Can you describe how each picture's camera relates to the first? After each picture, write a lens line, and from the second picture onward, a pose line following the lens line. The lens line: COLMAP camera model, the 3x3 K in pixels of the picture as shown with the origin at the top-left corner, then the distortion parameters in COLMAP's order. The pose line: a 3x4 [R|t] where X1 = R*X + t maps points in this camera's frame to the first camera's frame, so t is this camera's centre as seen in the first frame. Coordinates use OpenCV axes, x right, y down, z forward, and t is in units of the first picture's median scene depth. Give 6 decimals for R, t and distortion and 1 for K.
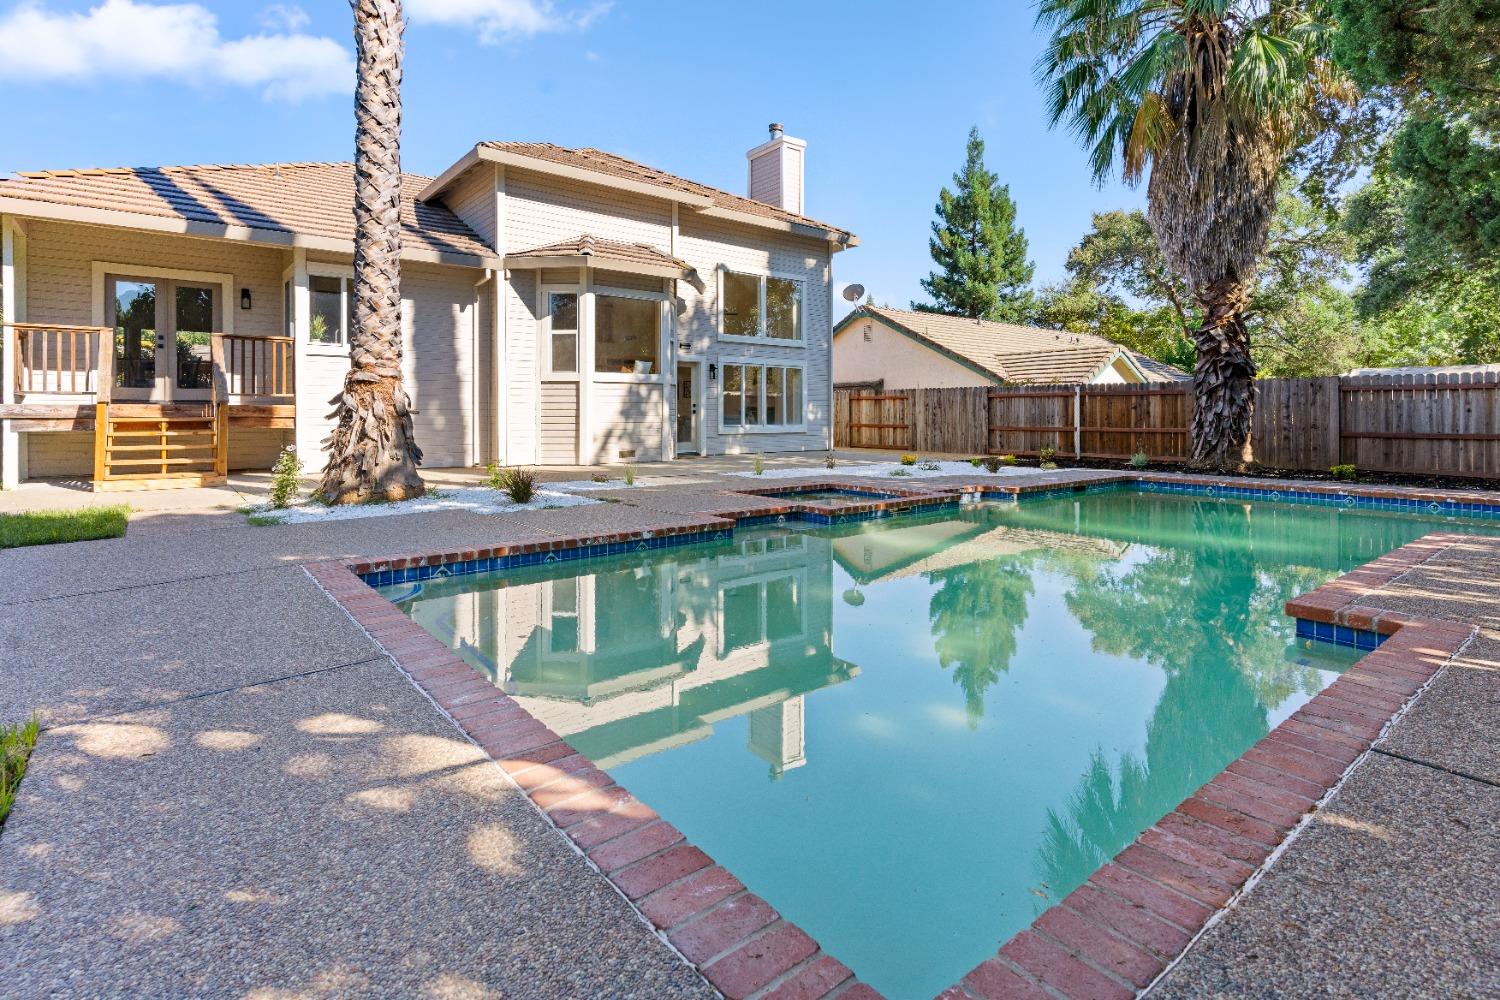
lens RADIAL K [[741.5, 0, 748.4], [0, 741.5, 417.2], [0, 0, 1]] dist [0.000696, -0.000135]
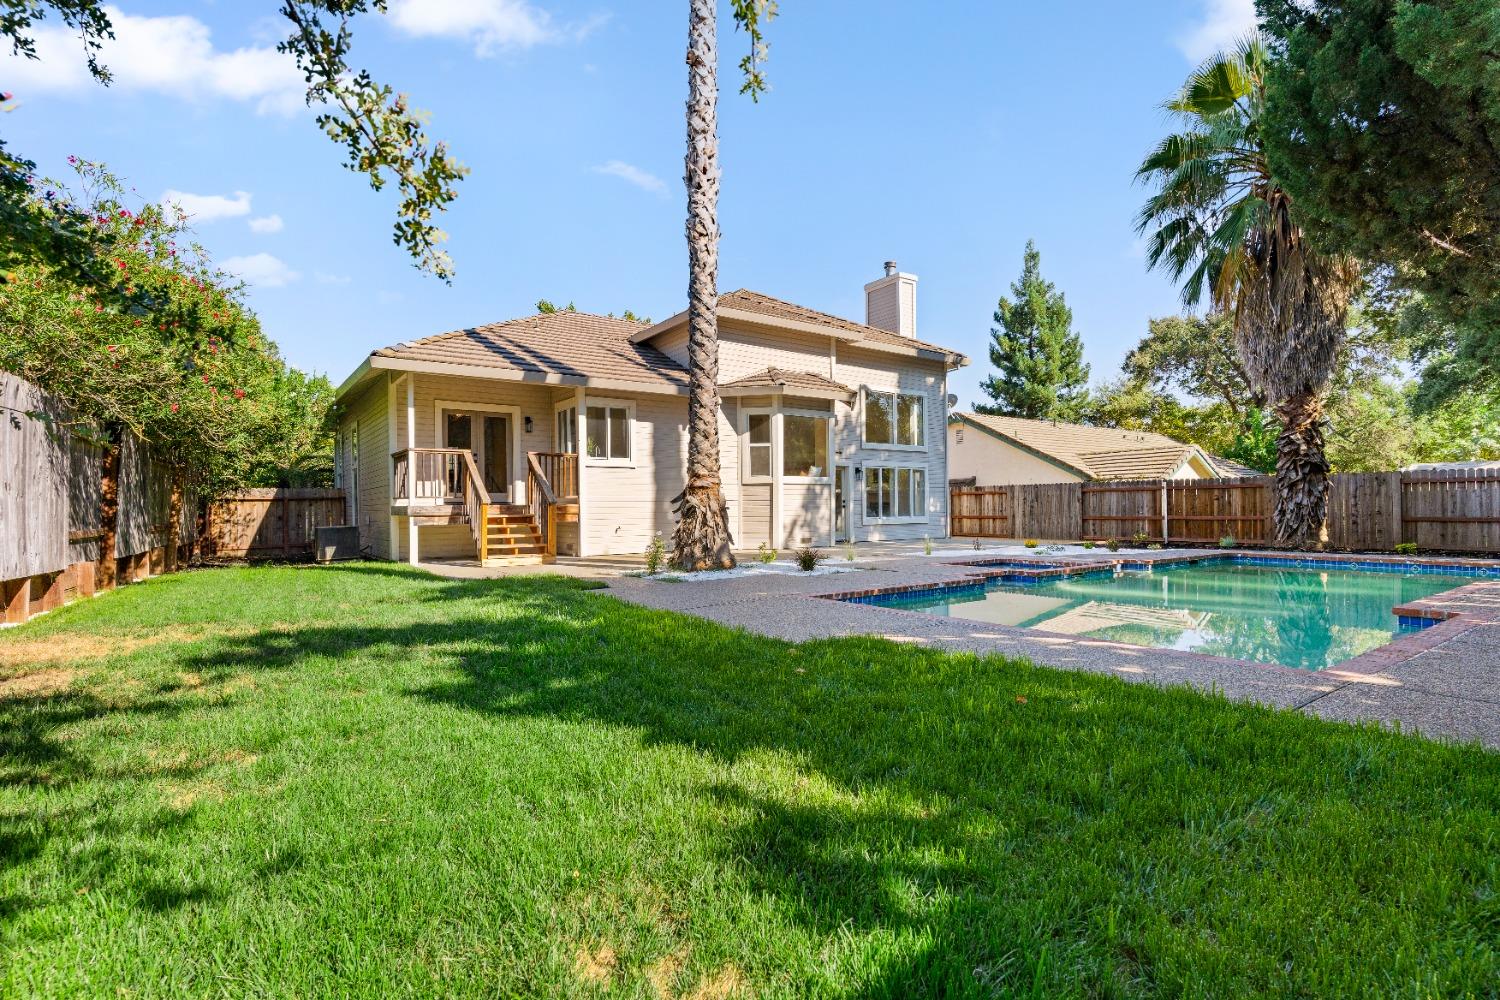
lens RADIAL K [[709.3, 0, 749.6], [0, 709.3, 512.2], [0, 0, 1]] dist [-0.000194, 0.000453]
pose [[0.998187, -0.010743, -0.059225, -0.187092], [0.010700, 0.999942, -0.001041, 0.001849], [0.059233, 0.000405, 0.998244, -0.208087]]
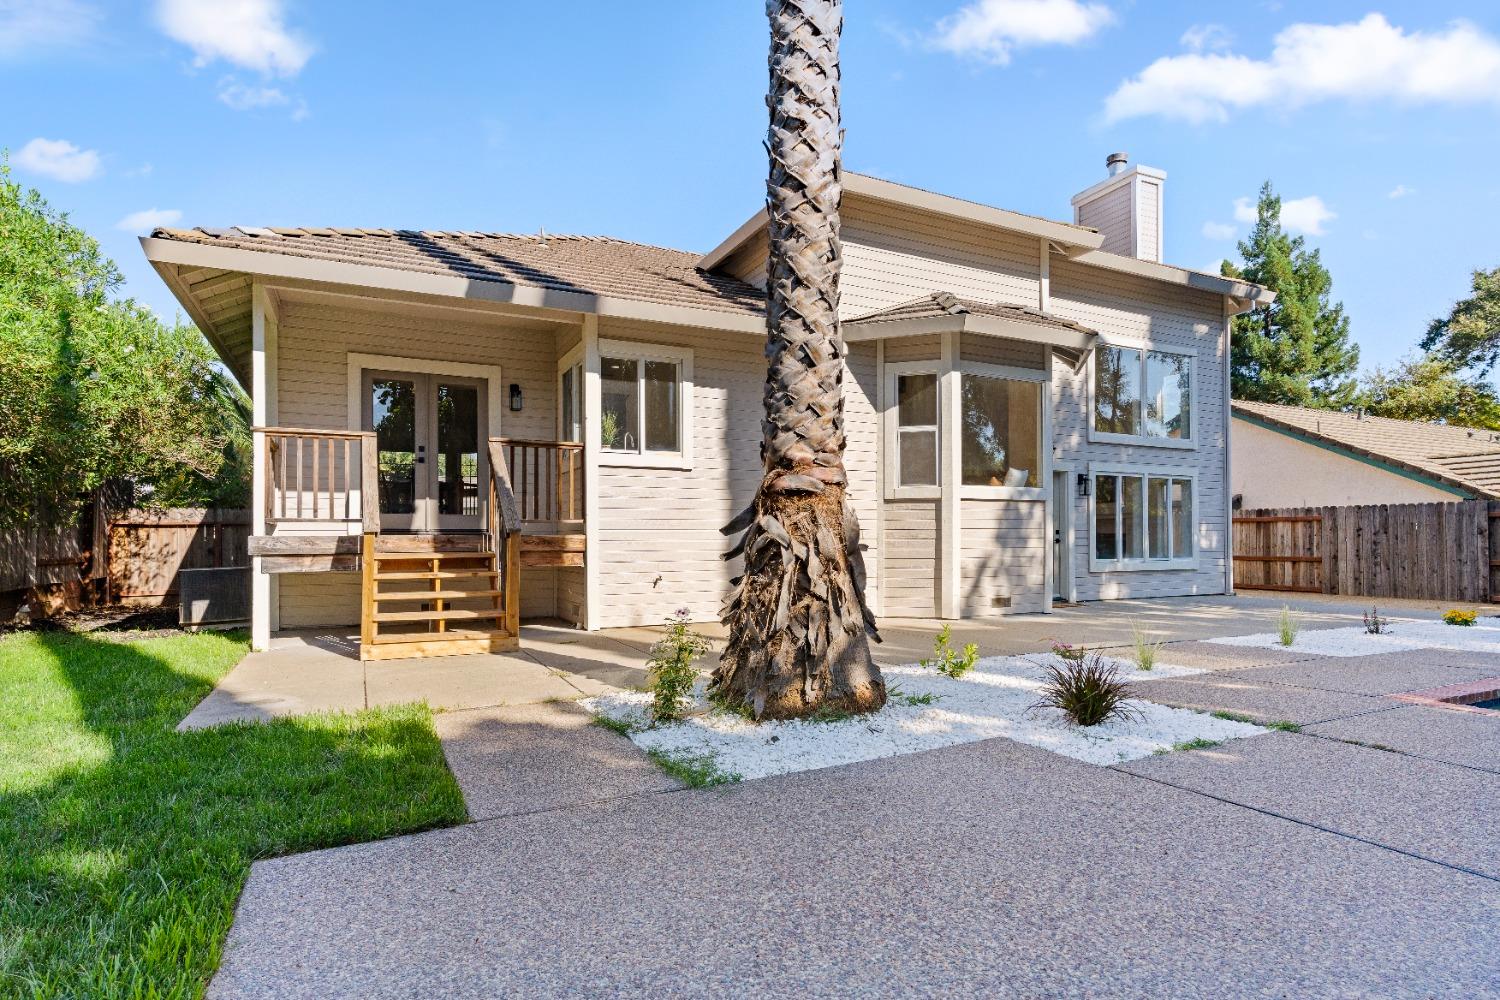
lens RADIAL K [[783.8, 0, 746.3], [0, 783.8, 536.6], [0, 0, 1]] dist [-0.000087, 0.000188]
pose [[0.974686, -0.004549, -0.223532, -0.231241], [0.002336, 0.999946, -0.010166, -0.005078], [0.223566, 0.009386, 0.974644, 0.229721]]
